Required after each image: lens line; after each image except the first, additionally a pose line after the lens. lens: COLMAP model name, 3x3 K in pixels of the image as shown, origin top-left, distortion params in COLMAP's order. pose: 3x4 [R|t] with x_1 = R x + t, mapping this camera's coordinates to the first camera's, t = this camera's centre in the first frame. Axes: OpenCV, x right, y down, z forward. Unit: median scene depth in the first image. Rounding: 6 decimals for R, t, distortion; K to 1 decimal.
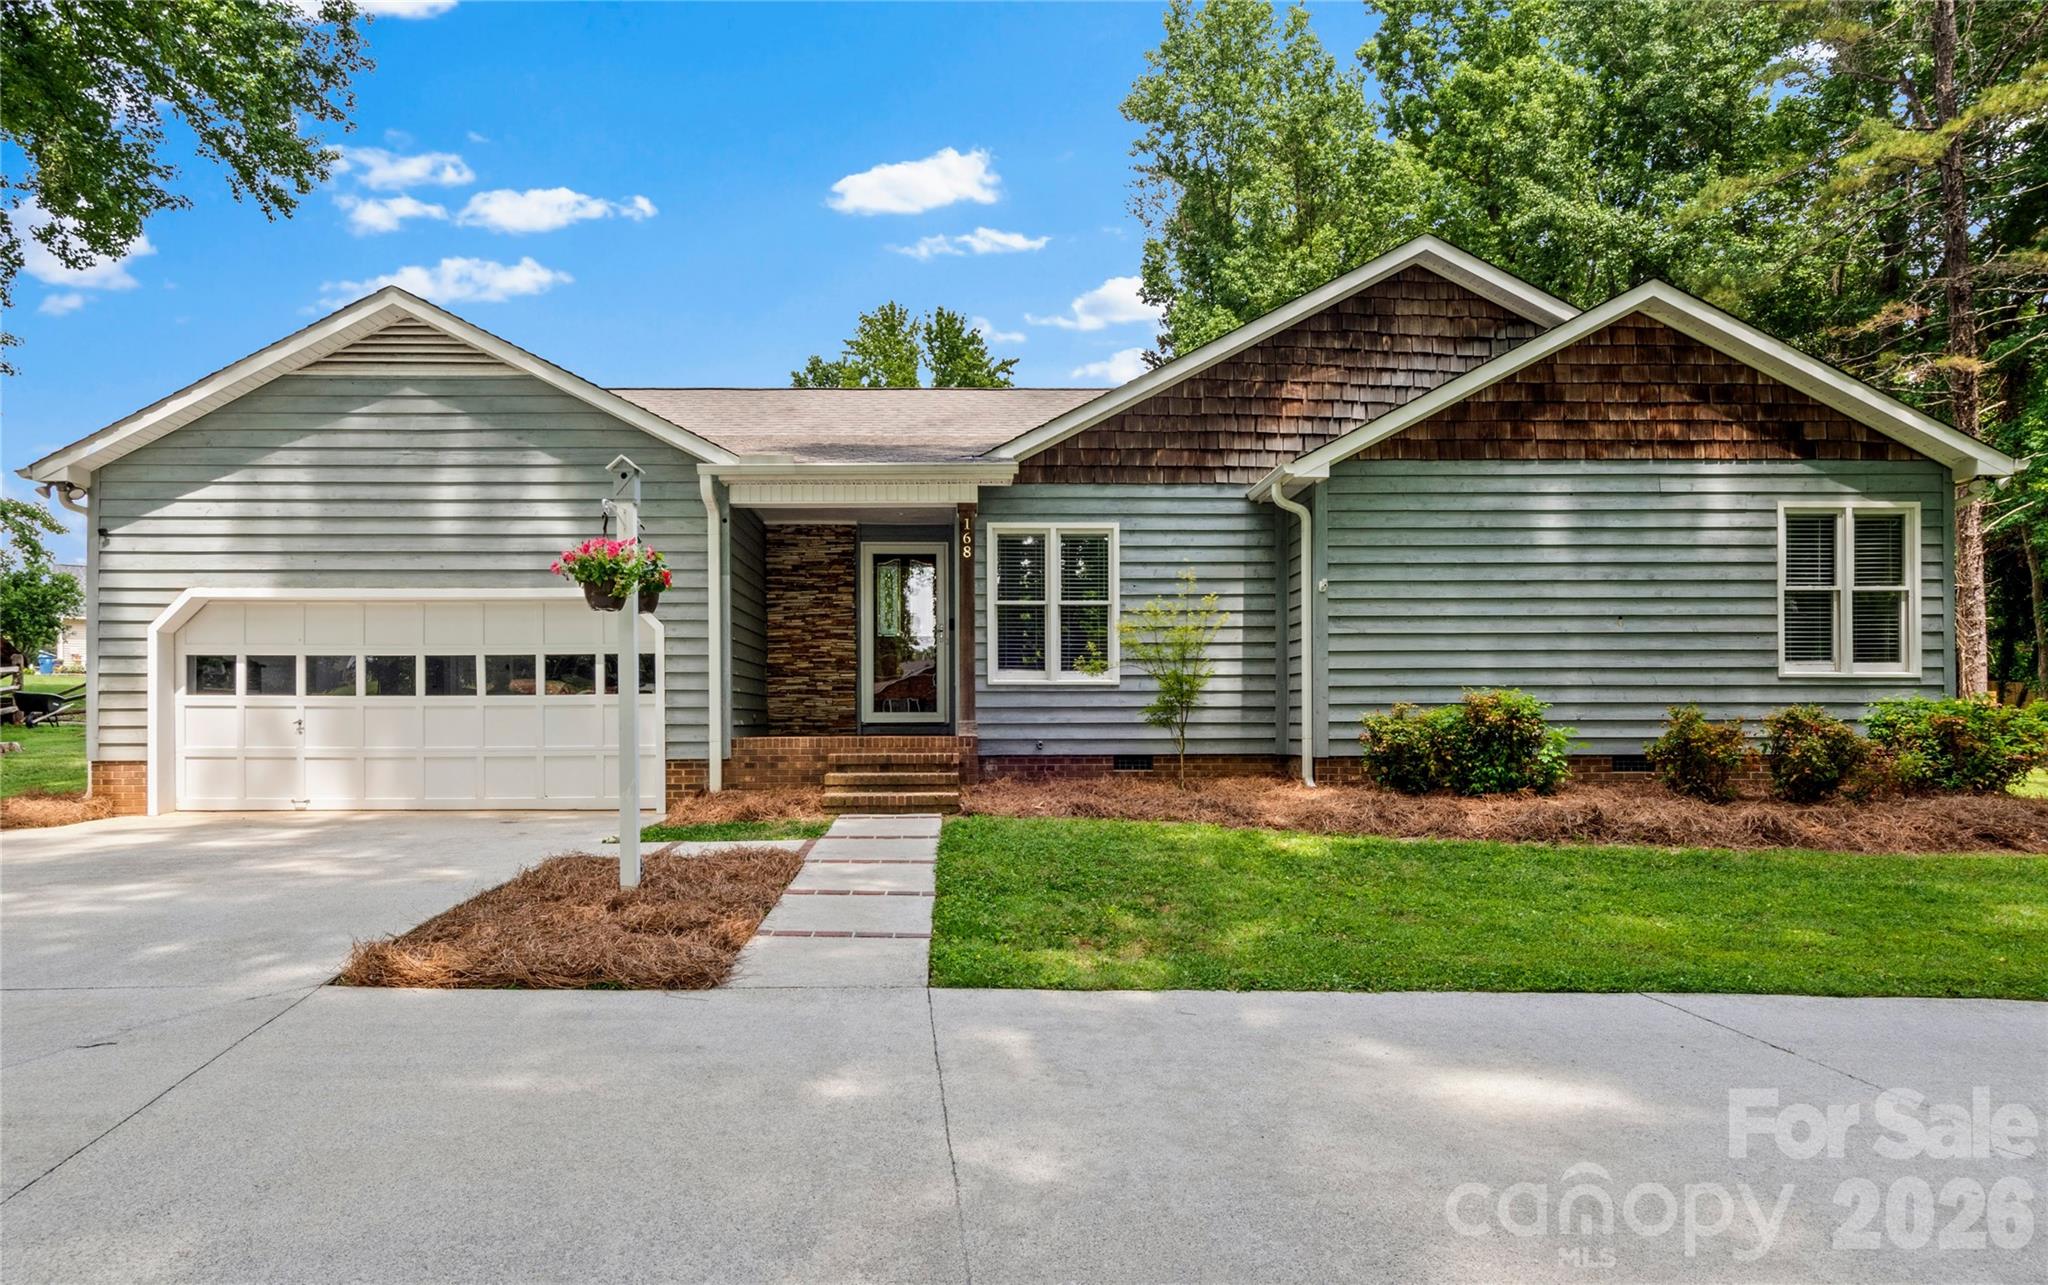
lens RADIAL K [[1216.2, 0, 992.5], [0, 1216.2, 715.3], [0, 0, 1]] dist [0.001332, -0.002149]
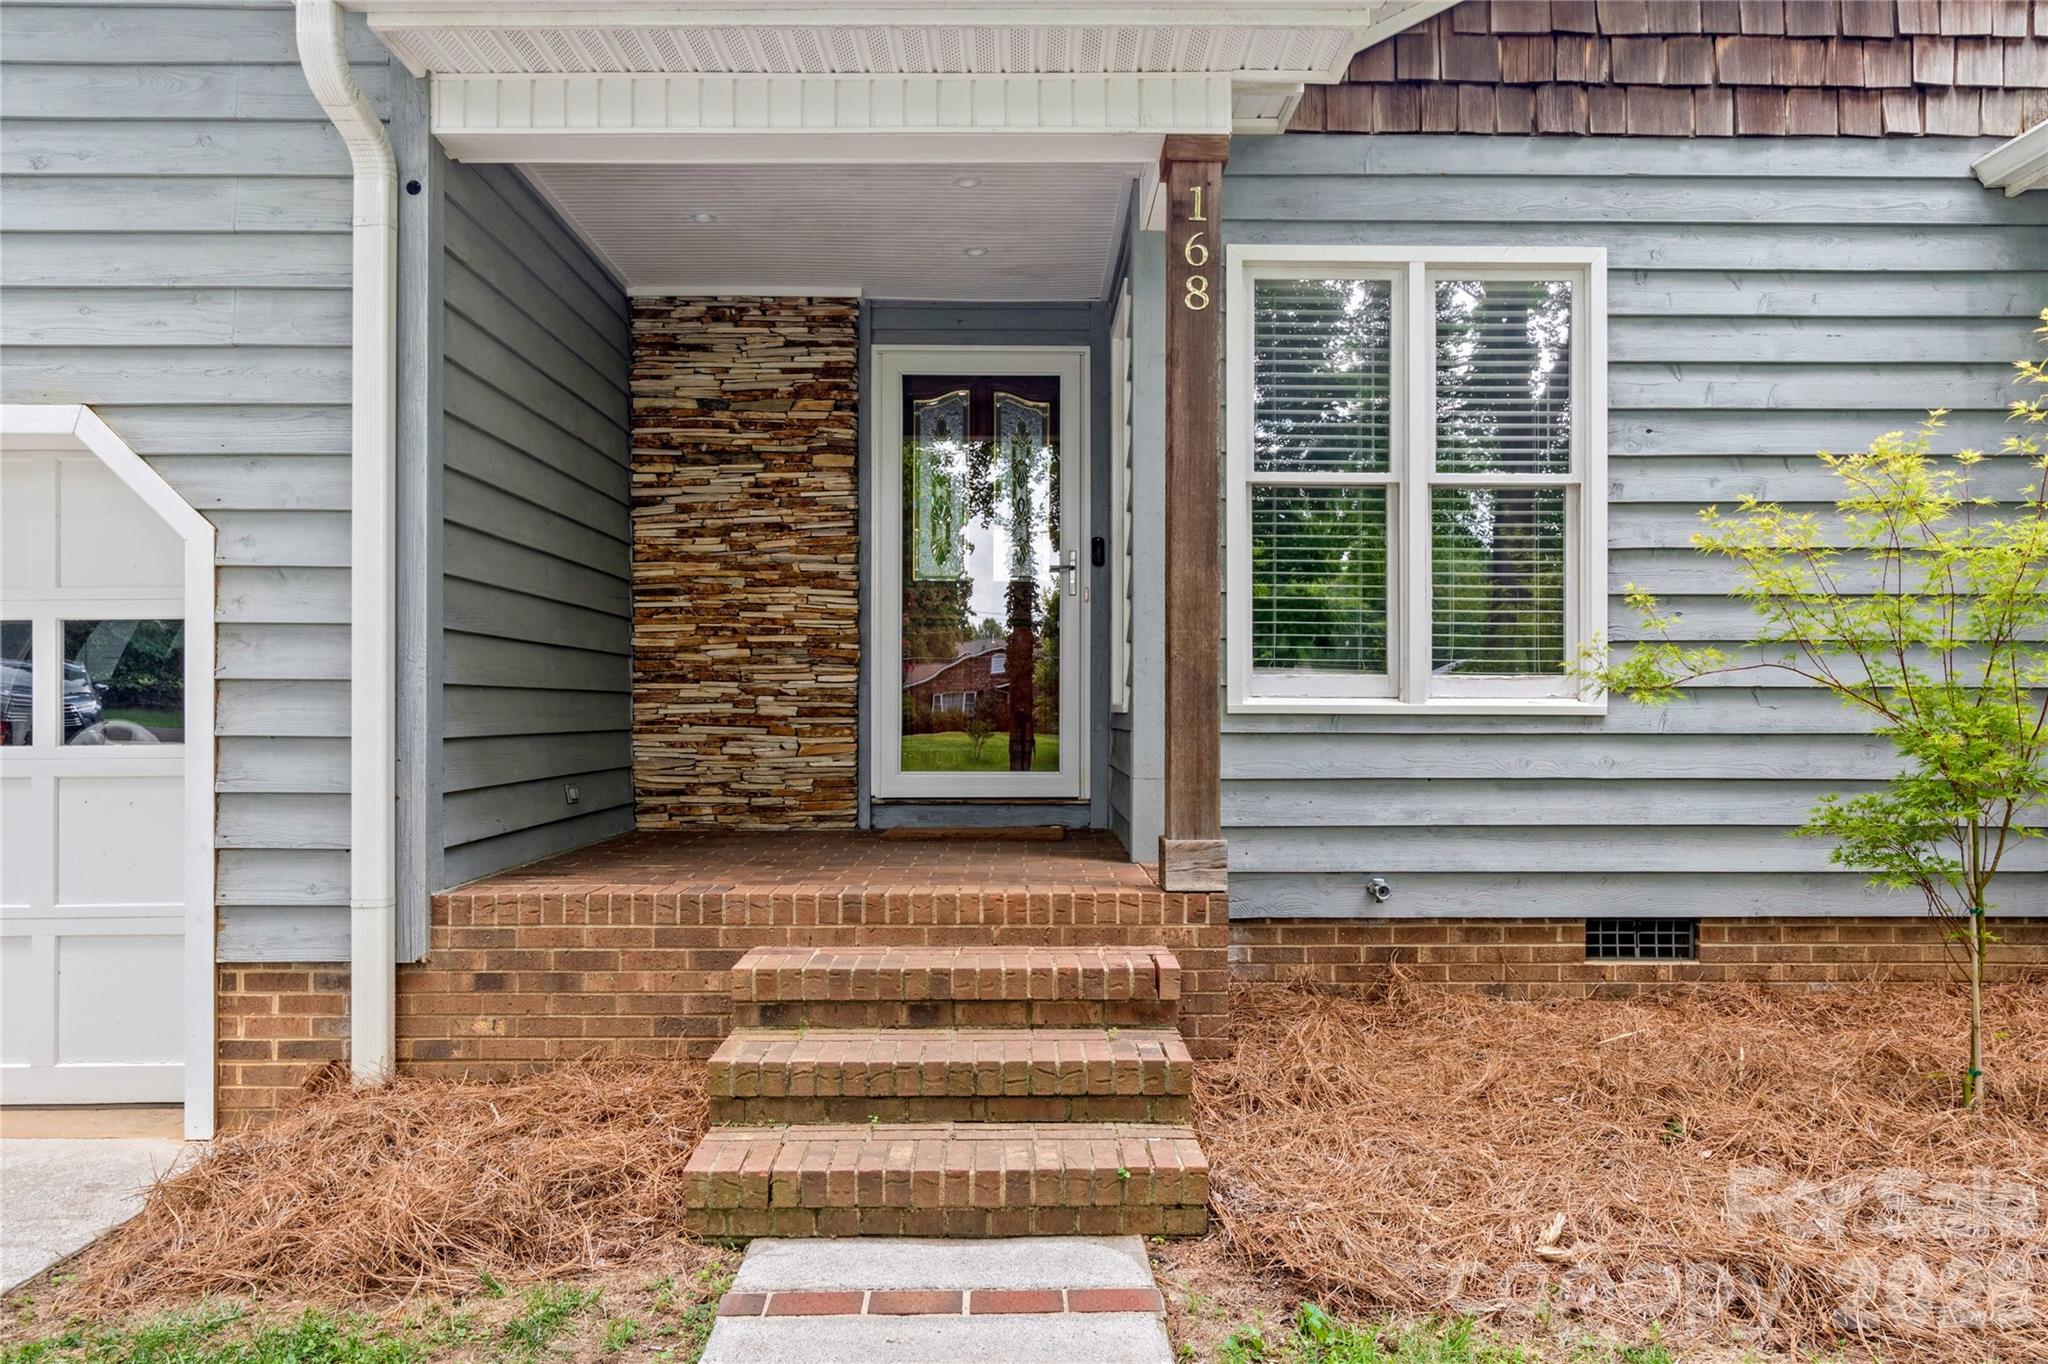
lens RADIAL K [[1265.0, 0, 1017.3], [0, 1265.0, 683.1], [0, 0, 1]] dist [0.006914, 0.000731]
pose [[0.999744, 0.004622, -0.022149, -0.055194], [-0.004829, 0.999945, -0.009326, -0.030123], [0.022104, 0.009431, 0.999711, 0.637259]]
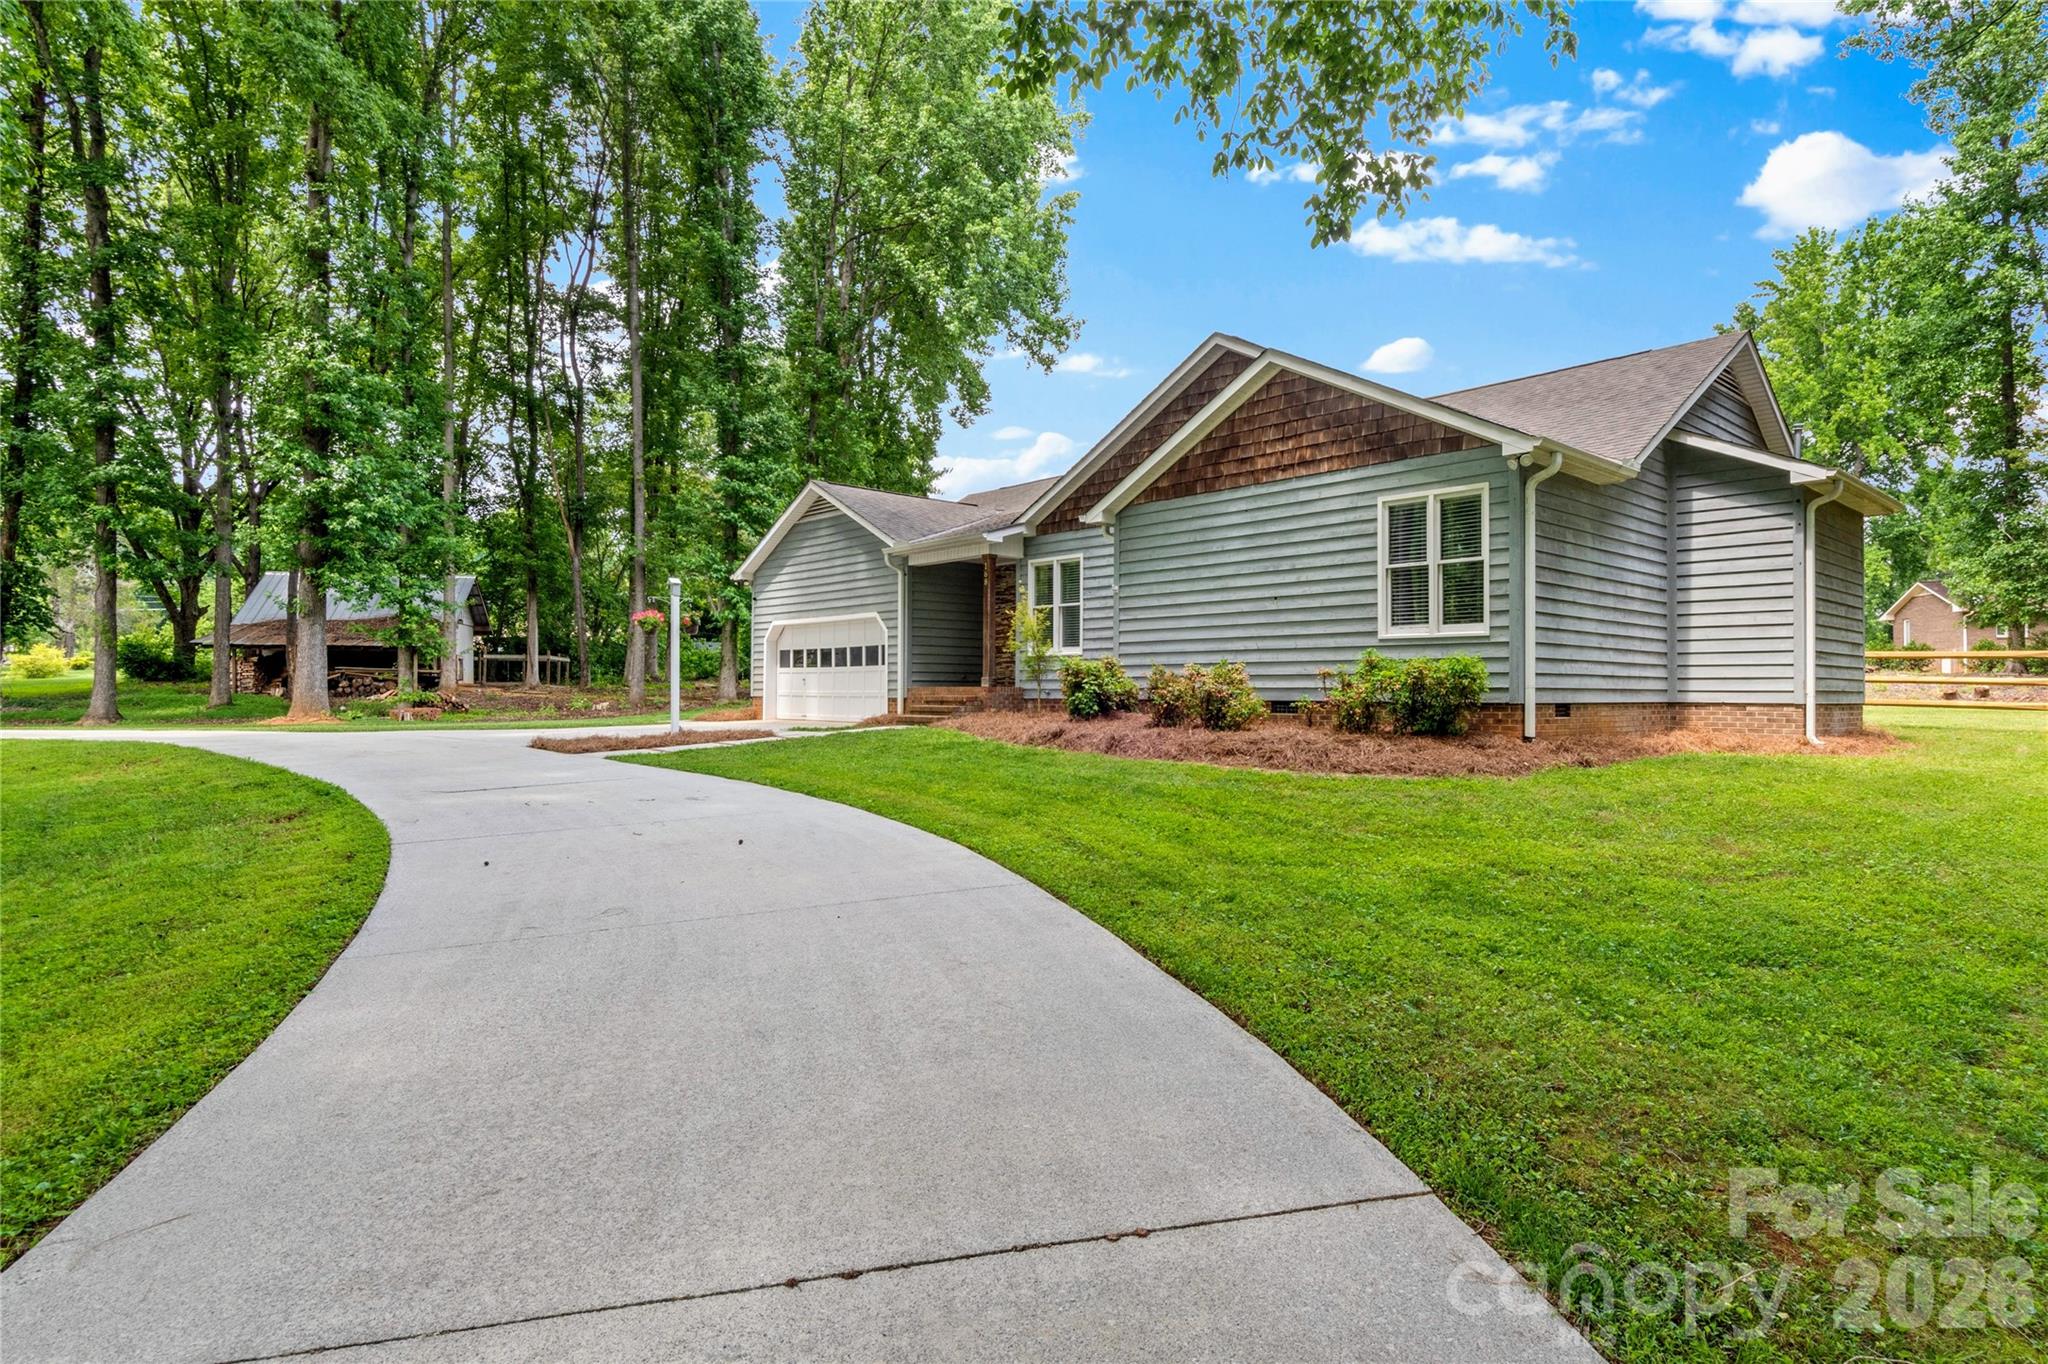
lens RADIAL K [[1117.2, 0, 1033.7], [0, 1117.2, 688.1], [0, 0, 1]] dist [-0.004155, -0.000497]
pose [[0.658372, 0.002228, -0.752690, 1.167015], [0.003836, 0.999973, 0.006315, 0.009240], [0.752683, -0.007045, 0.658345, -0.015136]]
